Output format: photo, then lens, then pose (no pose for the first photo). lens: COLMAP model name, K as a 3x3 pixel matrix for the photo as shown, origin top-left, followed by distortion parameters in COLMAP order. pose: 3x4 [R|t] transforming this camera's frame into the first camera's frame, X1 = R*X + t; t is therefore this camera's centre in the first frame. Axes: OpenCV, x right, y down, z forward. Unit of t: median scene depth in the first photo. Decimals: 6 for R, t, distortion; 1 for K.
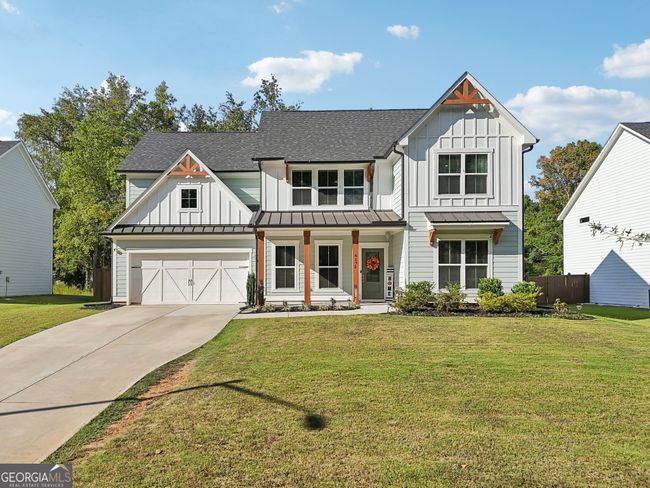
lens RADIAL K [[522.1, 0, 279.6], [0, 522.1, 279.0], [0, 0, 1]] dist [0.054648, -0.012228]
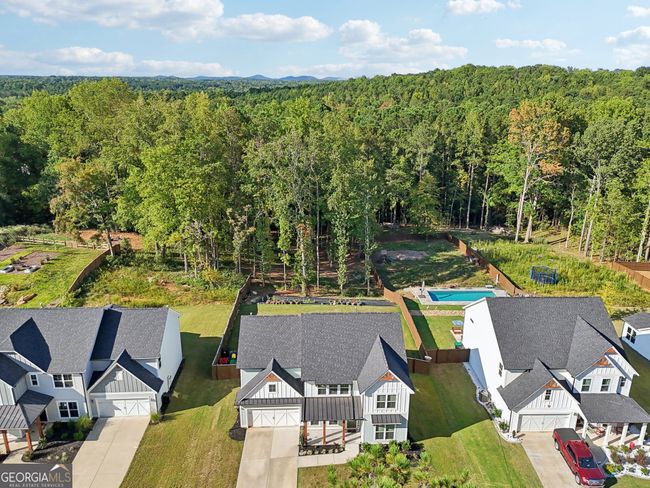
lens RADIAL K [[516.9, 0, 314.0], [0, 516.9, 244.0], [0, 0, 1]] dist [0.064824, -0.062580]
pose [[0.998720, -0.020783, 0.046116, -0.086915], [0.003441, 0.937495, 0.347982, -1.588957], [-0.050465, -0.347378, 0.936366, -0.942206]]
